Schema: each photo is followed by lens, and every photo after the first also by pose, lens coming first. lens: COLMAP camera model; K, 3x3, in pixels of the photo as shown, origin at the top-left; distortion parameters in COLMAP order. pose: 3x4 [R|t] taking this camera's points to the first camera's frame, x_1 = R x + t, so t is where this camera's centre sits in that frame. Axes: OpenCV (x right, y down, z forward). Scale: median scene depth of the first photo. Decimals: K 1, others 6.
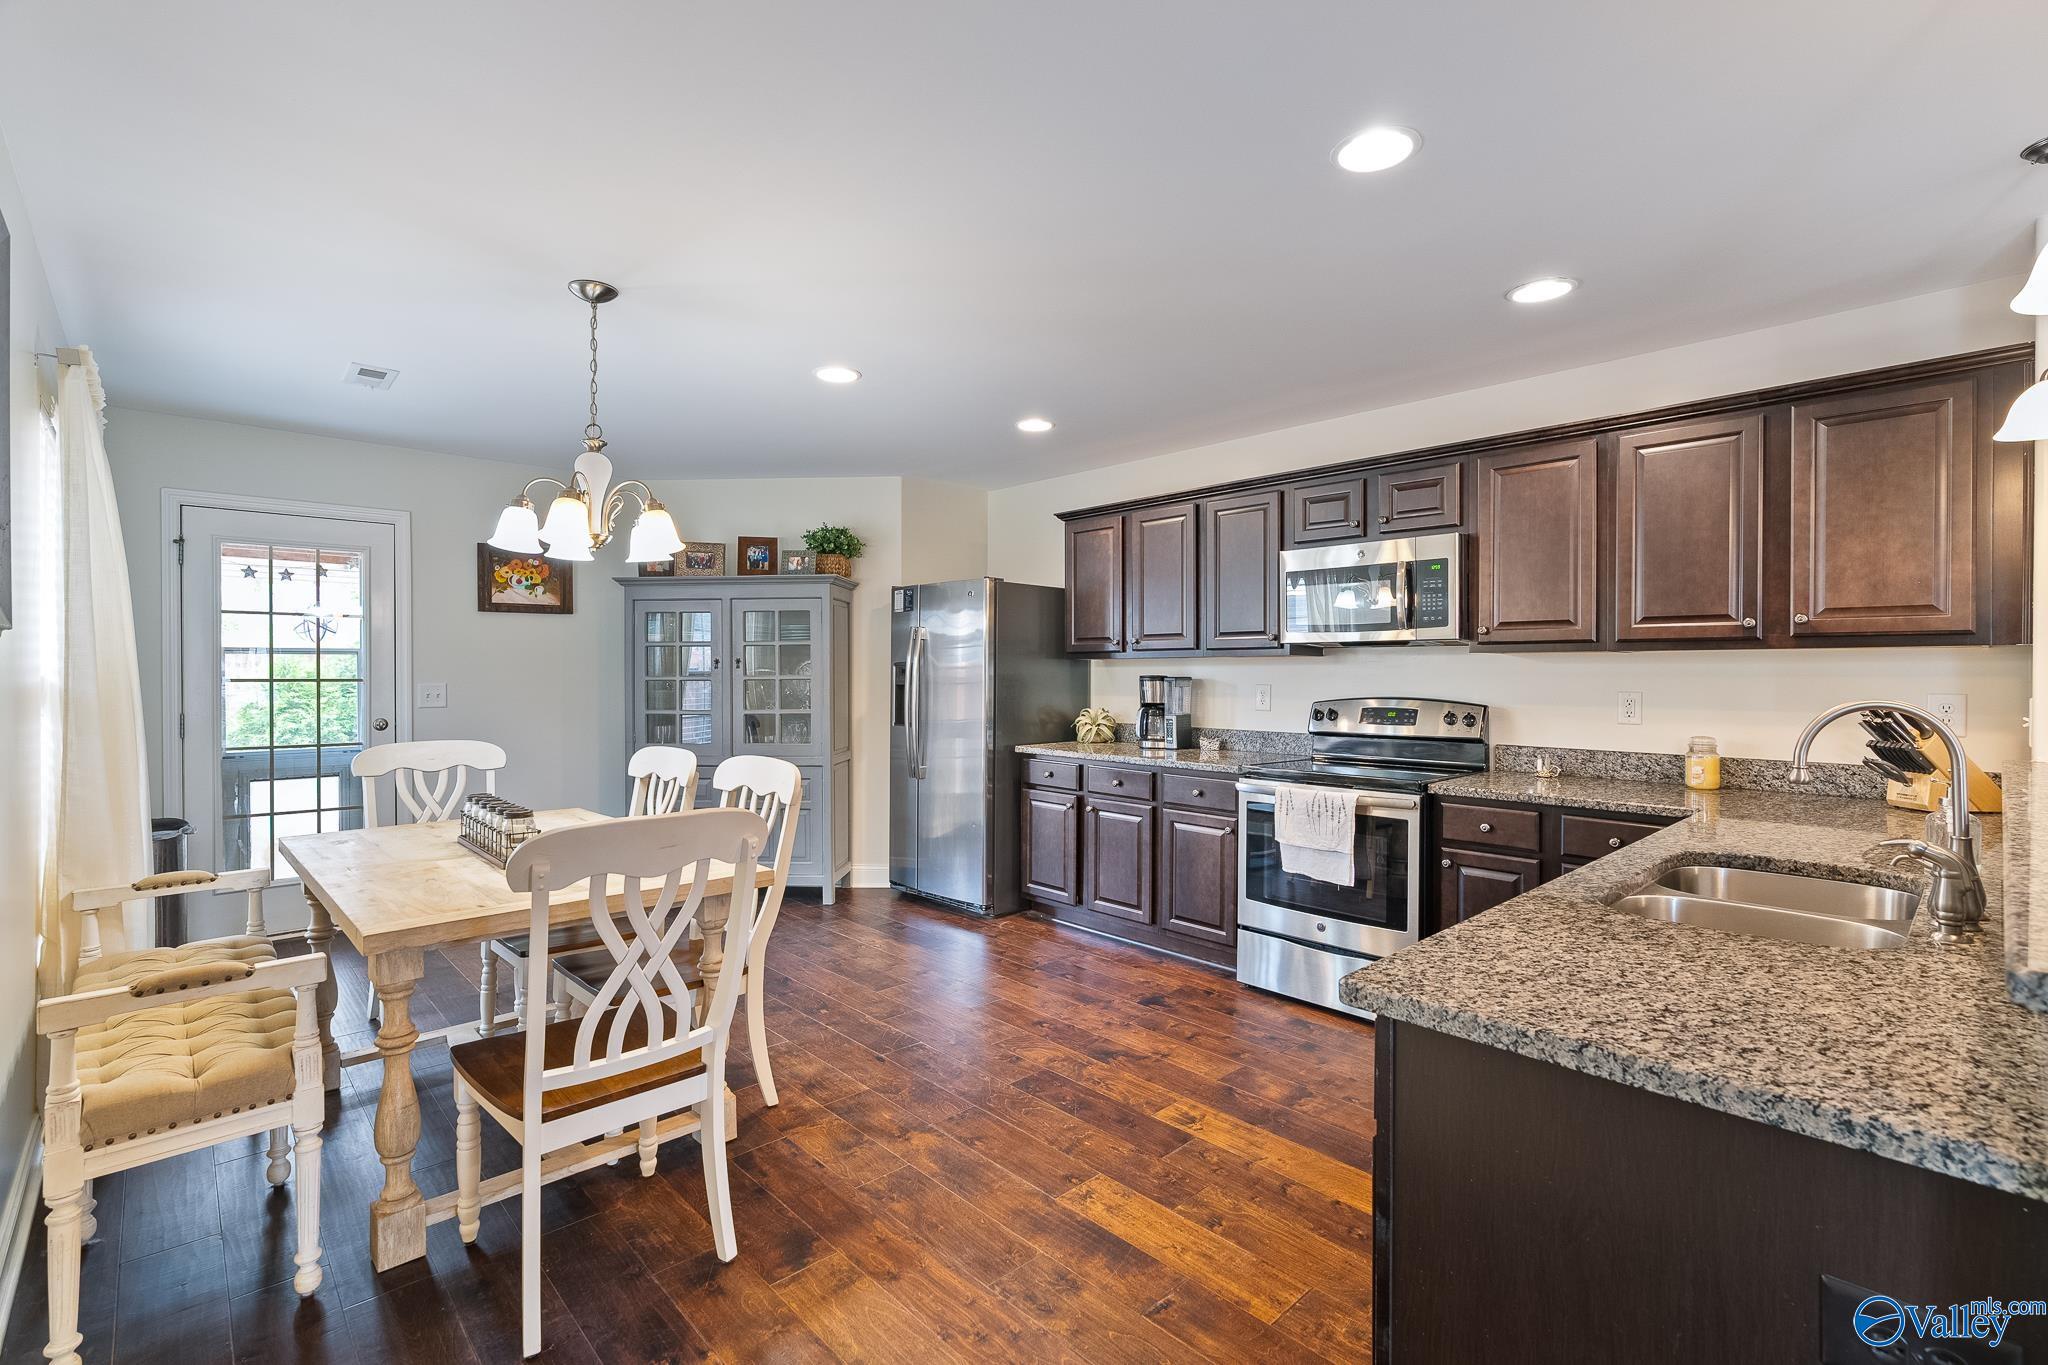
lens RADIAL K [[919.8, 0, 1028.8], [0, 919.8, 671.7], [0, 0, 1]] dist [-0.014500, 0.006251]
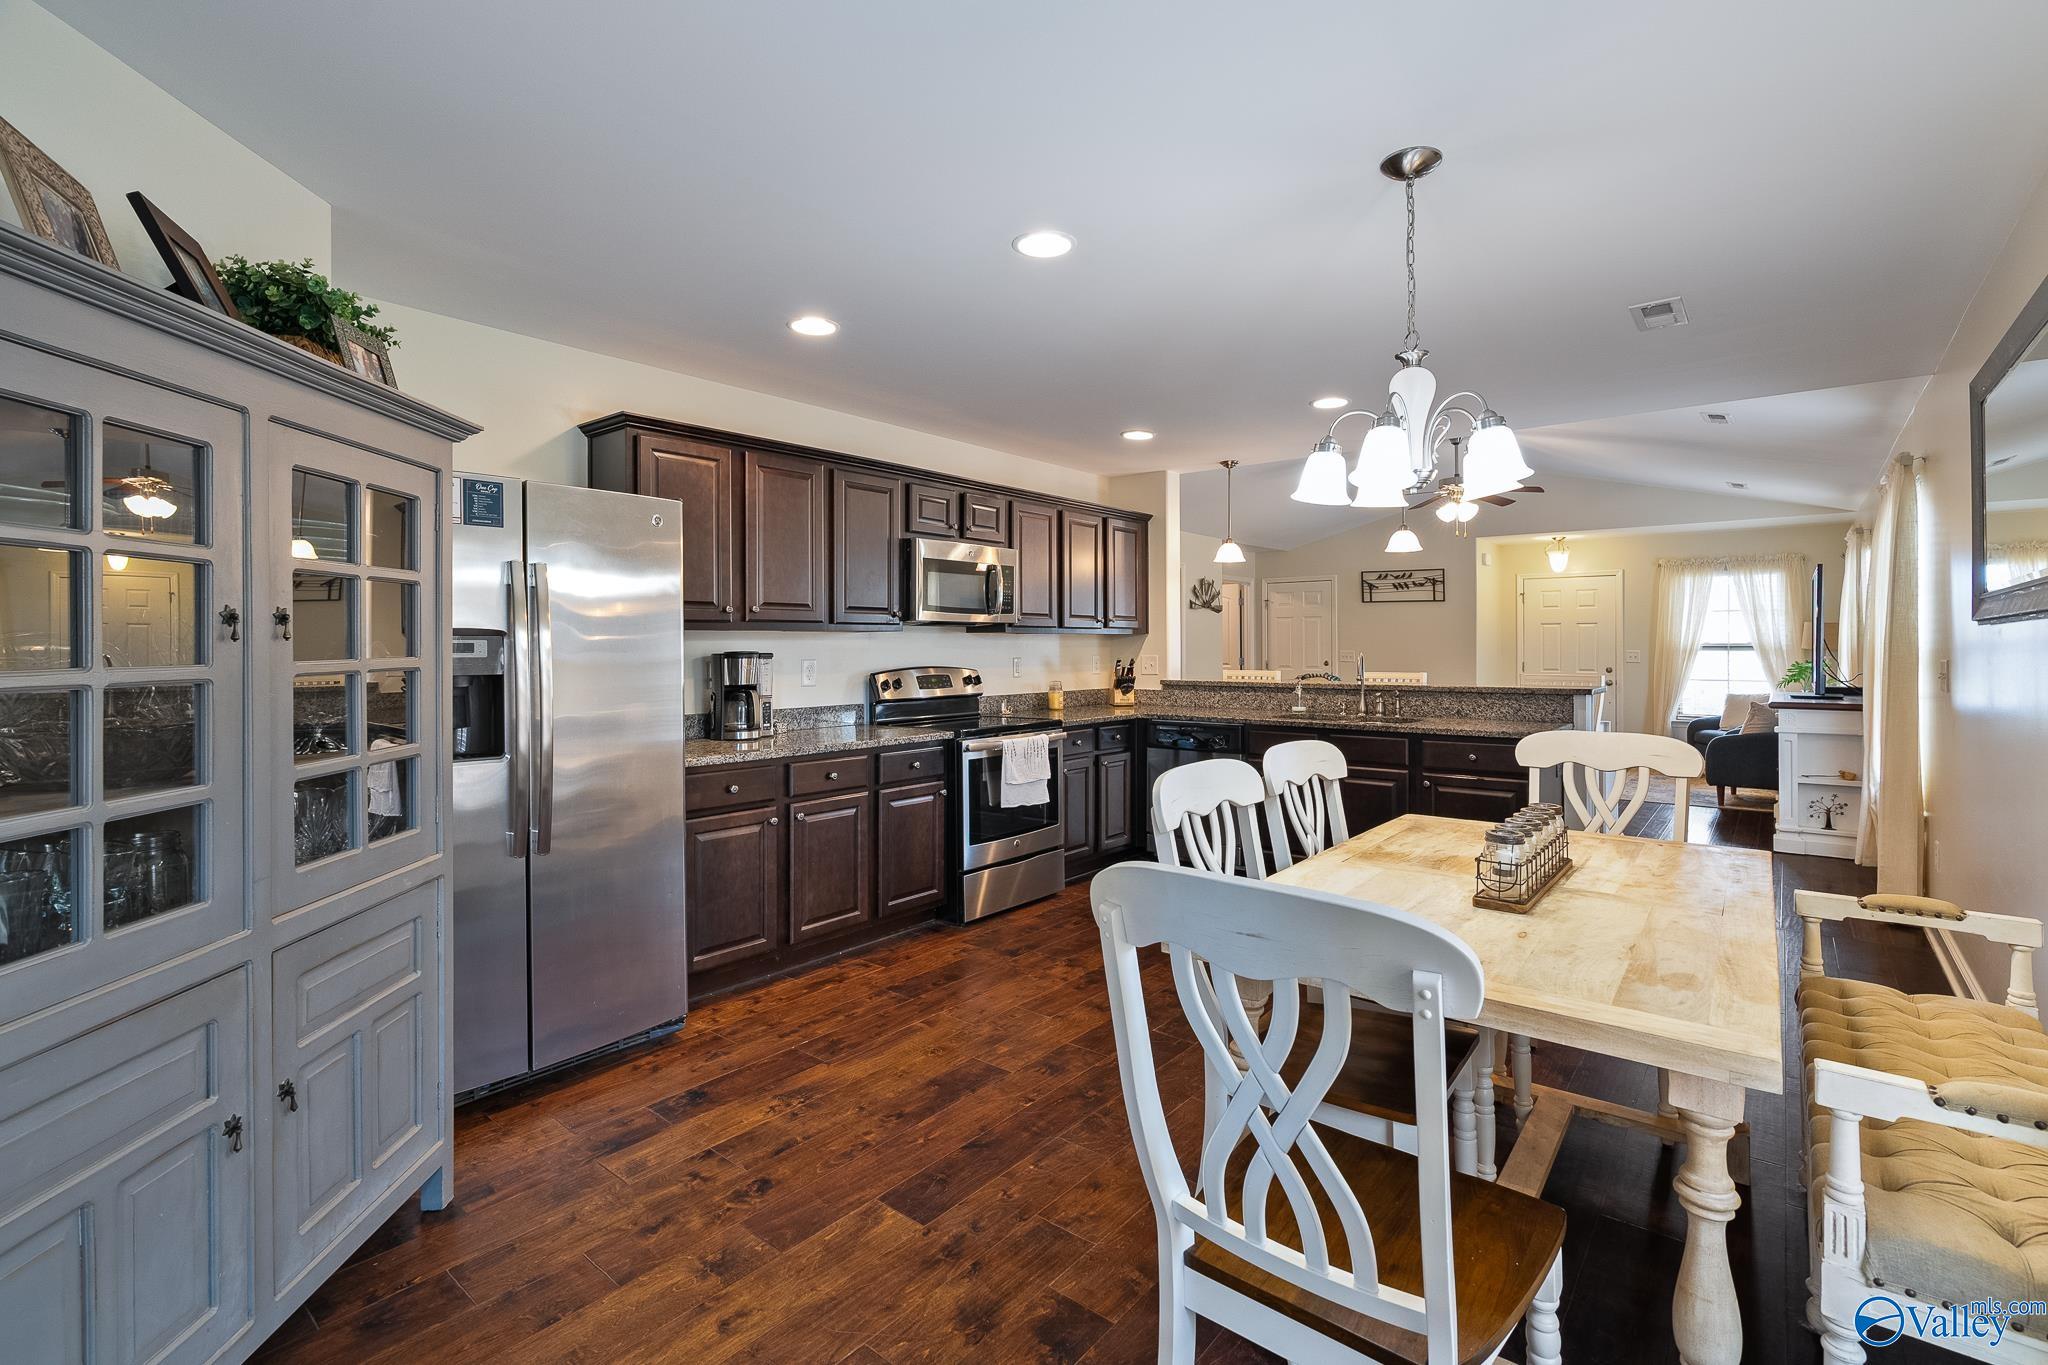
lens RADIAL K [[920.8, 0, 1027.7], [0, 920.8, 644.4], [0, 0, 1]] dist [-0.018320, 0.005908]
pose [[-0.122386, 0.001946, 0.992481, -0.813160], [0.005028, 0.999986, -0.001340, -0.000275], [-0.992470, 0.004826, -0.122394, 0.961428]]
